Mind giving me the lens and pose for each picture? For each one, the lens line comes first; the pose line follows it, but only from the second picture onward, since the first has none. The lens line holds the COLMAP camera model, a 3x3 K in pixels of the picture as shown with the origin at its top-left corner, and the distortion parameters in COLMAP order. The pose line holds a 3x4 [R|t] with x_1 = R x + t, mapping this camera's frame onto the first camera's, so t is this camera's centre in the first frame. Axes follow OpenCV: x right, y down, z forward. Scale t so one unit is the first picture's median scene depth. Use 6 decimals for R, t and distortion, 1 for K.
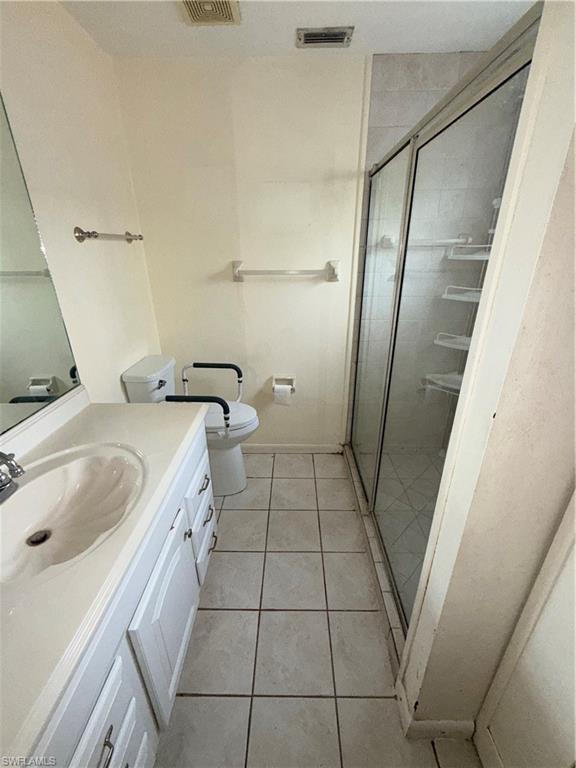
lens RADIAL K [[322.6, 0, 288.0], [0, 322.6, 384.0], [0, 0, 1]] dist [0.002632, 0.000315]
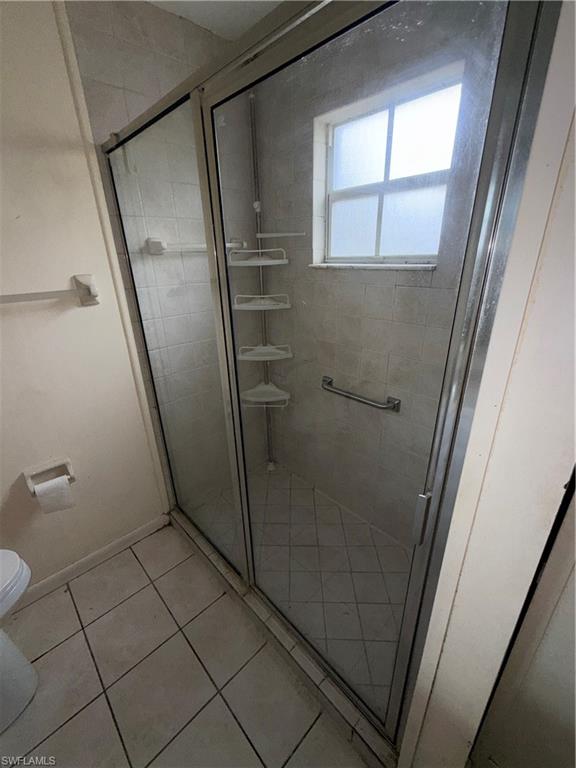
lens RADIAL K [[322.6, 0, 288.0], [0, 322.6, 384.0], [0, 0, 1]] dist [0.002632, 0.000315]
pose [[0.708600, -0.274135, 0.650181, -0.050191], [0.291233, 0.952924, 0.084379, -0.101797], [-0.642704, 0.129564, 0.755079, 0.257931]]
